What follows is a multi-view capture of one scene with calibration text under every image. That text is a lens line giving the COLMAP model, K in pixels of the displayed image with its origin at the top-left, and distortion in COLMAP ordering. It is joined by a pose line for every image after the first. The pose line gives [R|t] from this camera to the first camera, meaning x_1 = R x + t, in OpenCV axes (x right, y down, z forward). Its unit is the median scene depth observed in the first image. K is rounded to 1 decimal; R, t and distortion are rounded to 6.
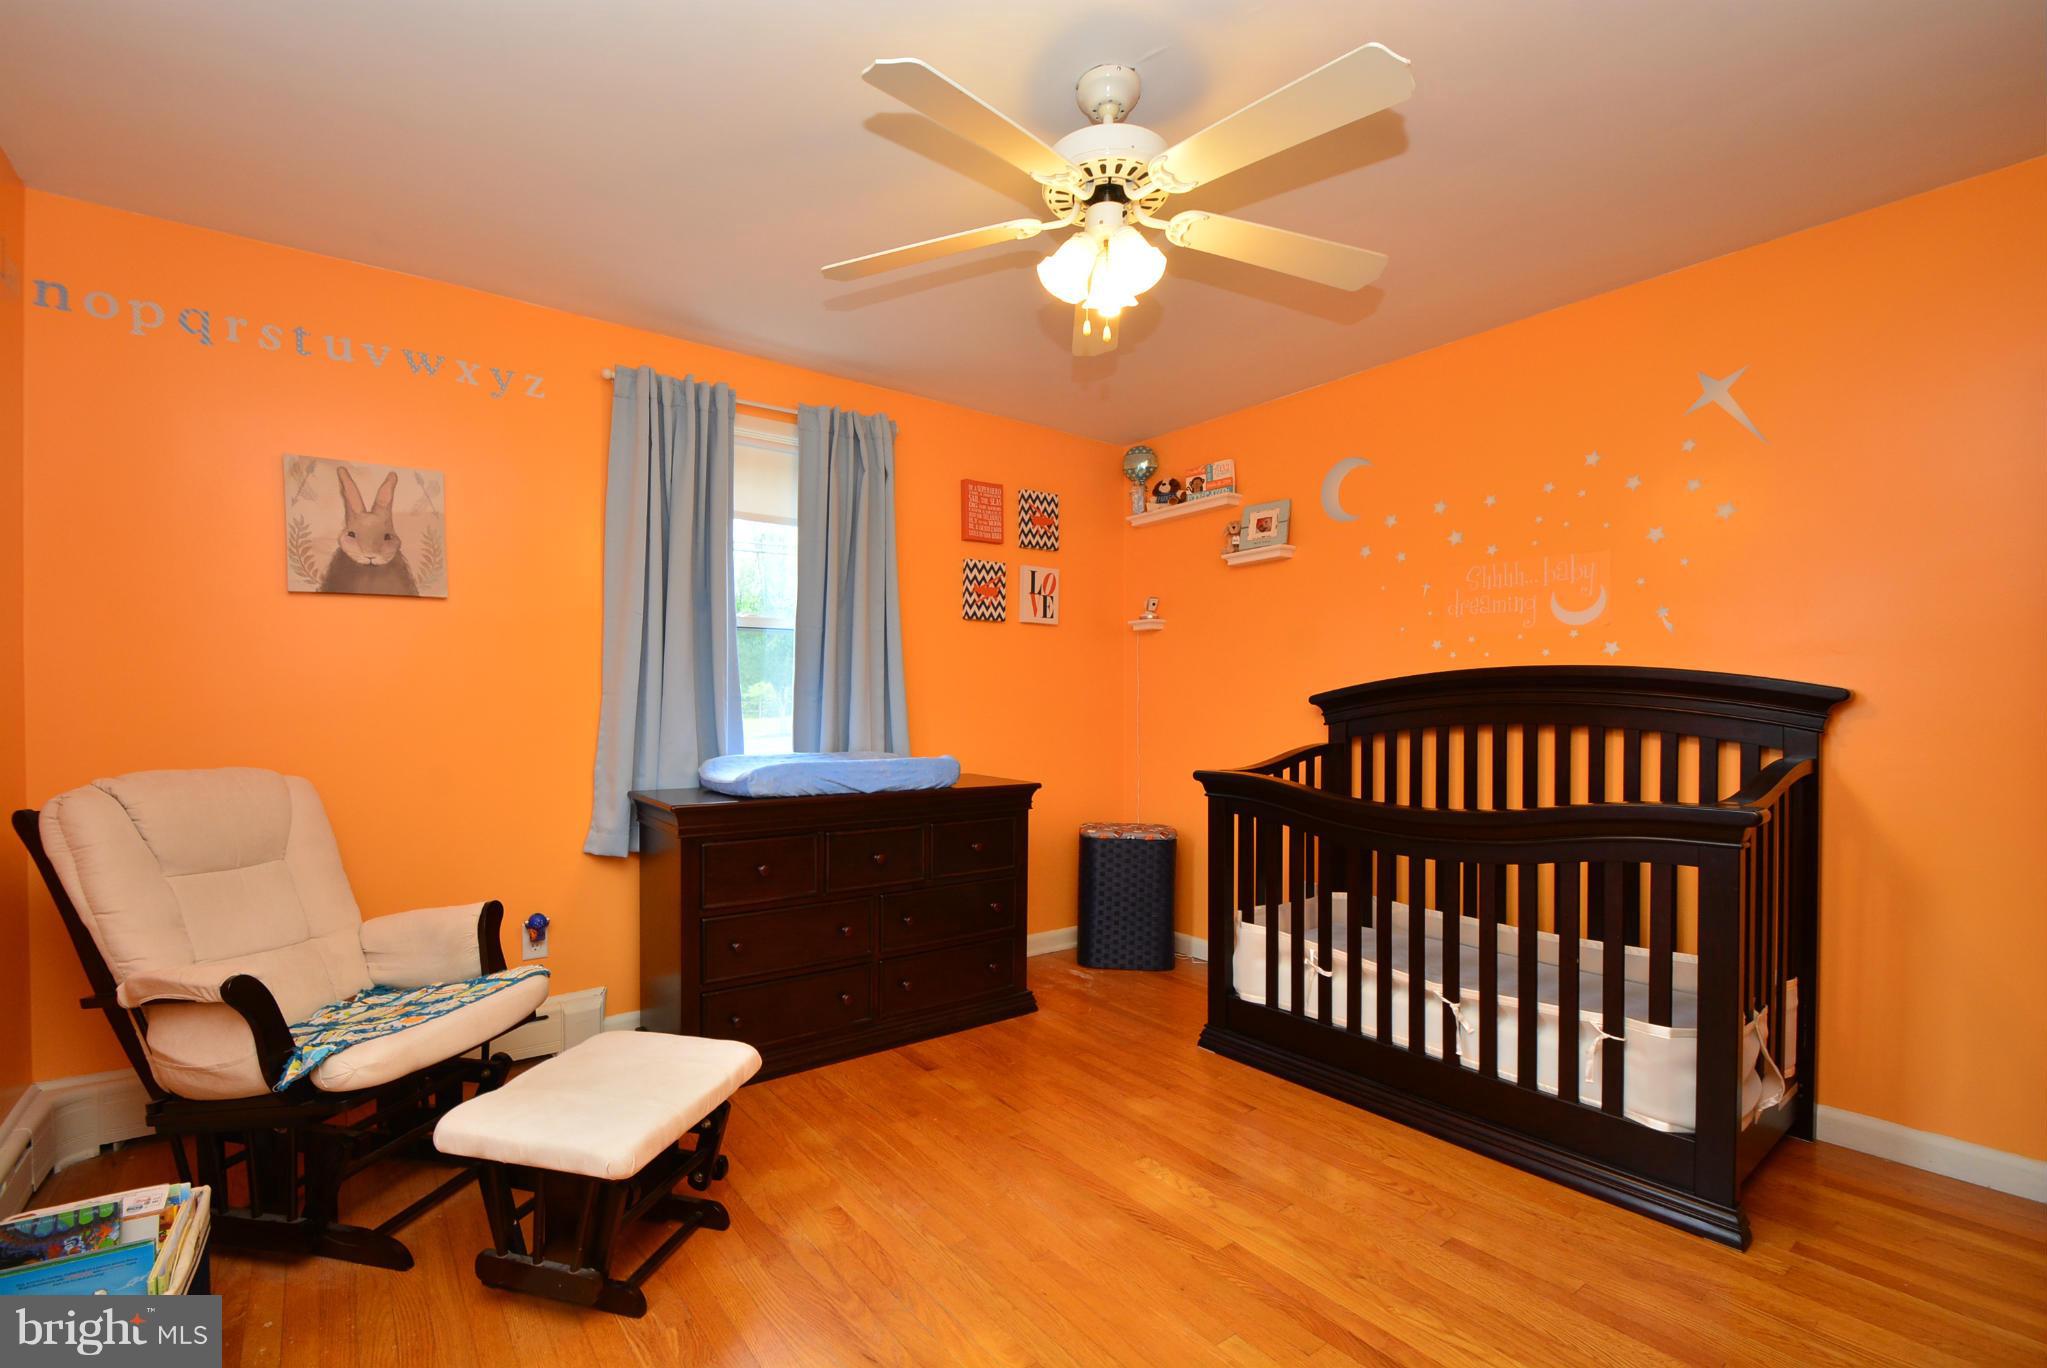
lens RADIAL K [[900.6, 0, 994.0], [0, 900.6, 715.7], [0, 0, 1]] dist [0.012958, -0.014196]
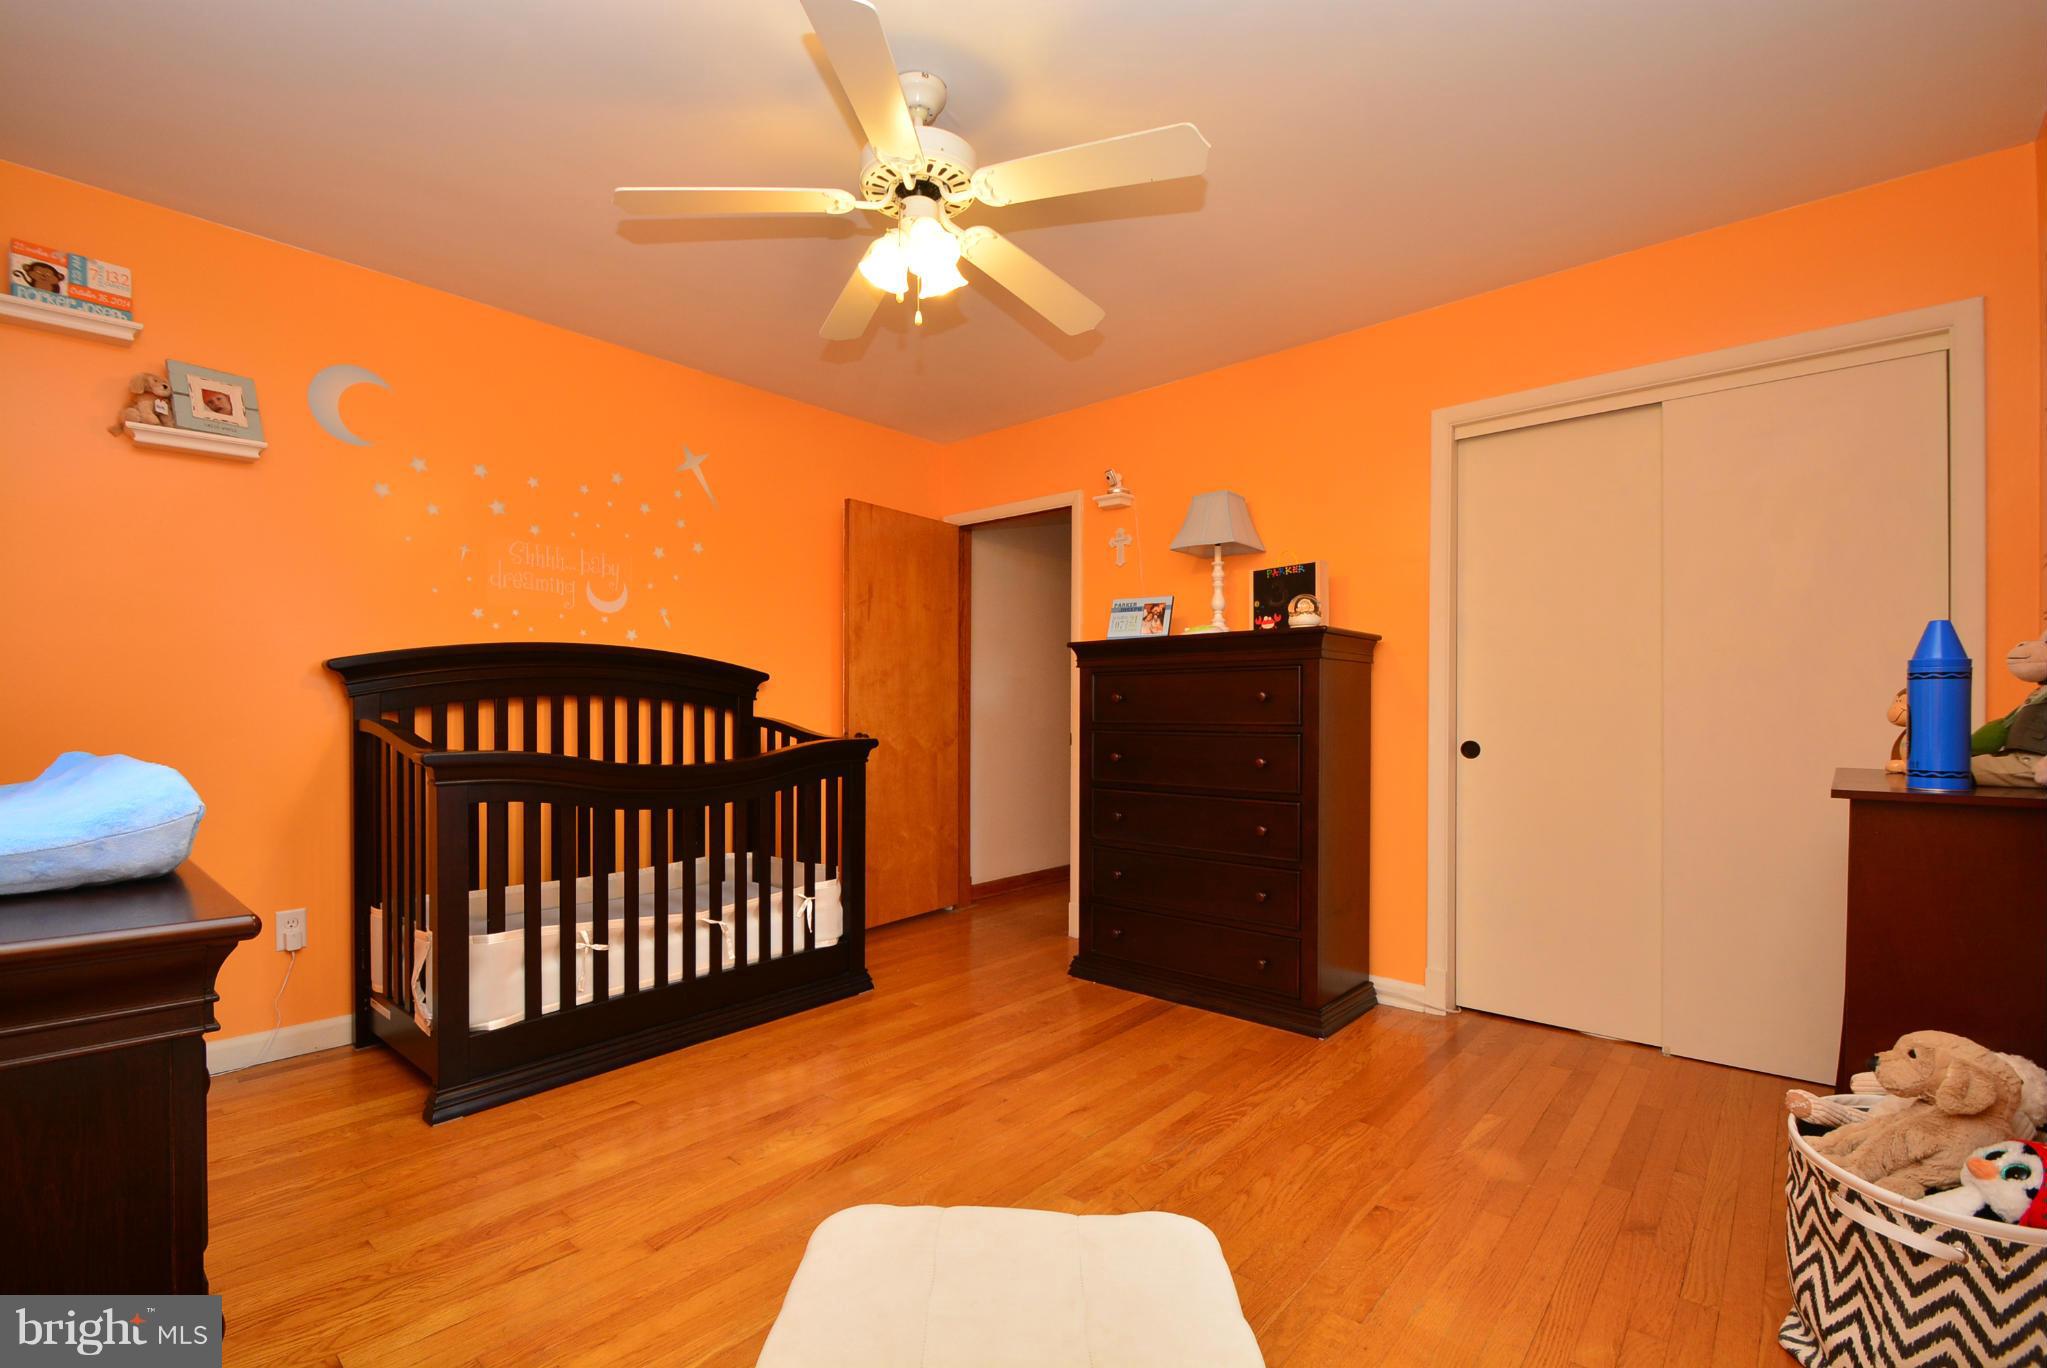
lens RADIAL K [[900.6, 0, 994.0], [0, 900.6, 715.7], [0, 0, 1]] dist [0.012958, -0.014196]
pose [[-0.196949, -0.003258, 0.980408, -0.653938], [0.012091, 0.999910, 0.005751, 0.036527], [-0.980339, 0.012987, -0.196892, 0.771850]]
